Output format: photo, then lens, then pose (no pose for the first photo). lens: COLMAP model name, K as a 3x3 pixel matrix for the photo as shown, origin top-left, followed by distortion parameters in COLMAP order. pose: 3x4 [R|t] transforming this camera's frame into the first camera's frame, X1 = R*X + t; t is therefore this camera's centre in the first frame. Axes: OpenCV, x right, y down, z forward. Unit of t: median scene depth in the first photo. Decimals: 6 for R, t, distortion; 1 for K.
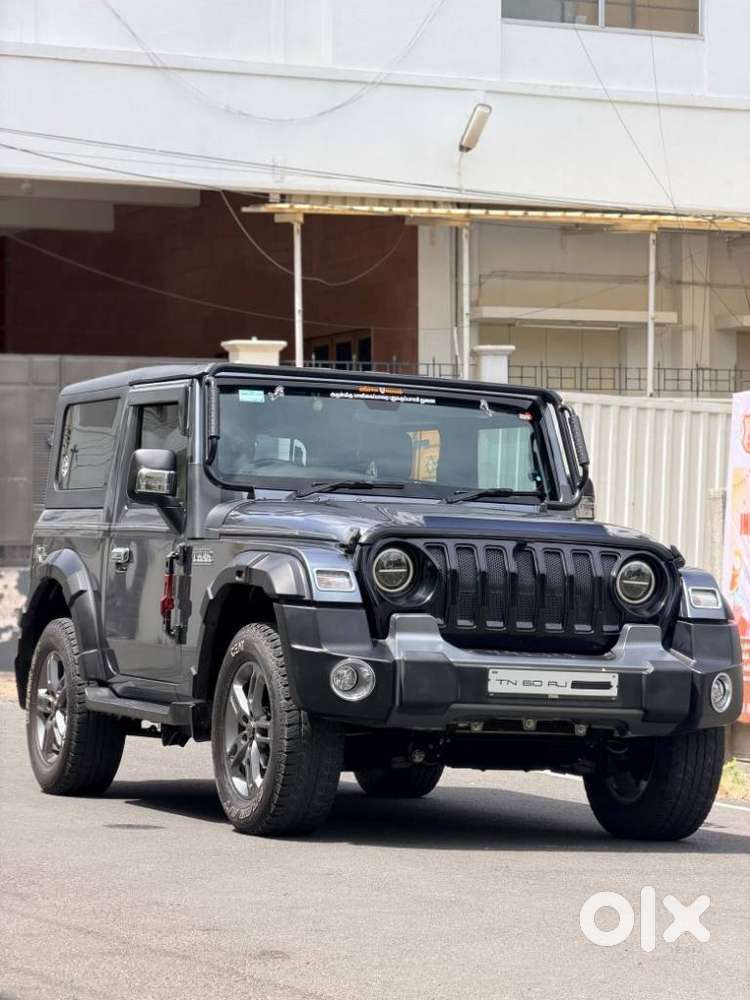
lens RADIAL K [[3065.4, 0, 375.0], [0, 3065.4, 500.0], [0, 0, 1]] dist [0.121876, -0.183428]
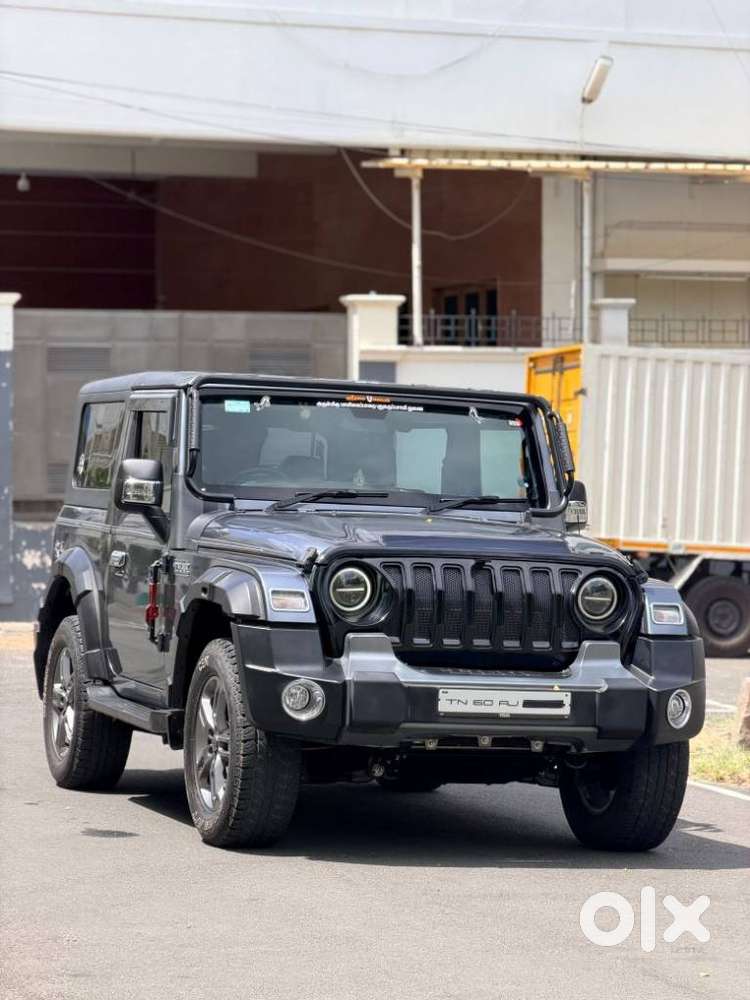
lens RADIAL K [[3065.4, 0, 375.0], [0, 3065.4, 500.0], [0, 0, 1]] dist [0.121876, -0.183428]
pose [[0.997517, 0.002029, -0.070392, 0.082792], [-0.000060, 0.999609, 0.027969, -0.033790], [0.070421, -0.027896, 0.997127, -0.010738]]
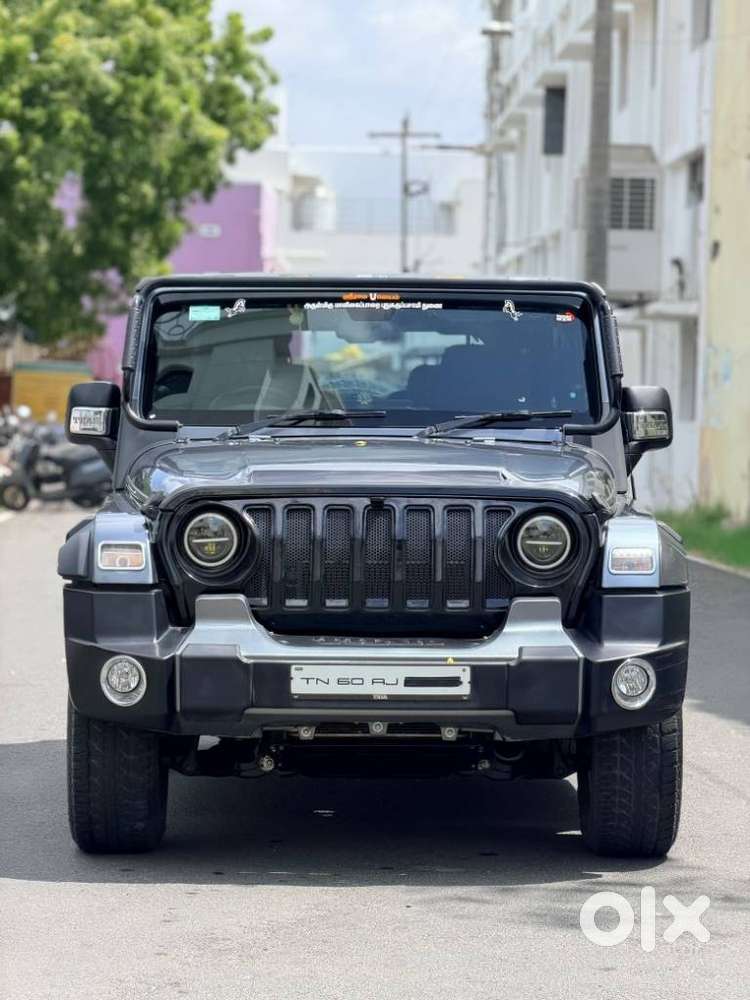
lens RADIAL K [[3065.4, 0, 375.0], [0, 3065.4, 500.0], [0, 0, 1]] dist [0.121876, -0.183428]
pose [[0.930572, -0.020551, -0.365532, 0.333179], [0.044265, 0.997415, 0.056612, -0.030633], [0.363423, -0.068861, 0.929076, 0.251973]]
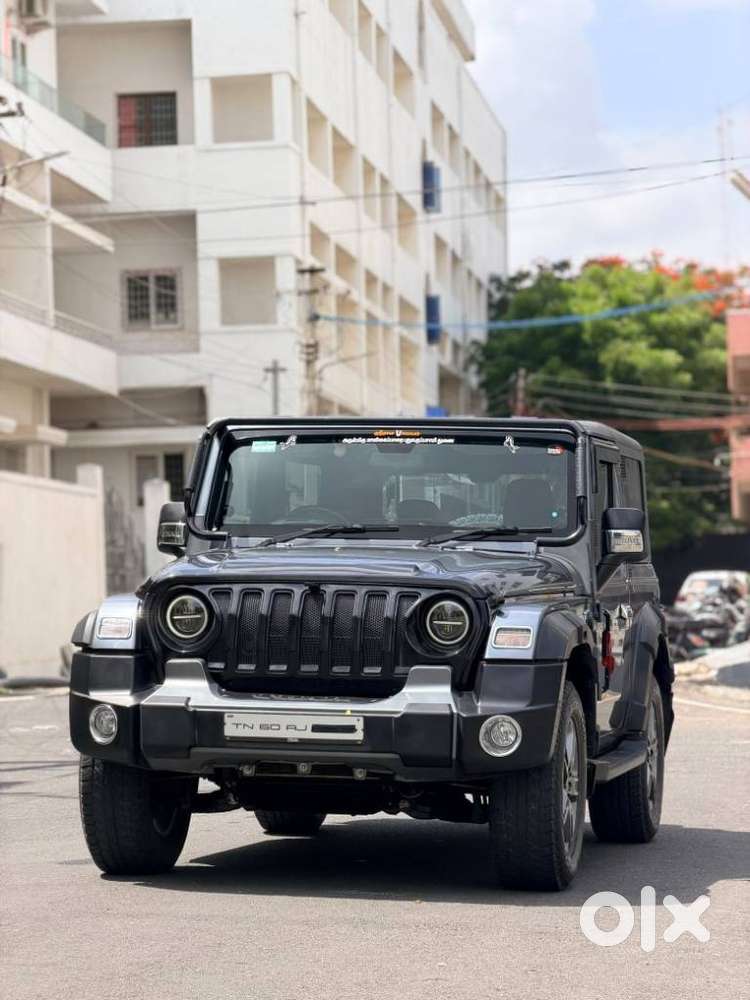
lens RADIAL K [[3065.4, 0, 375.0], [0, 3065.4, 500.0], [0, 0, 1]] dist [0.121876, -0.183428]
pose [[0.822185, -0.042277, -0.567648, 0.619361], [0.035909, 0.999104, -0.022401, 0.009015], [0.568086, -0.001966, 0.822967, 0.187398]]
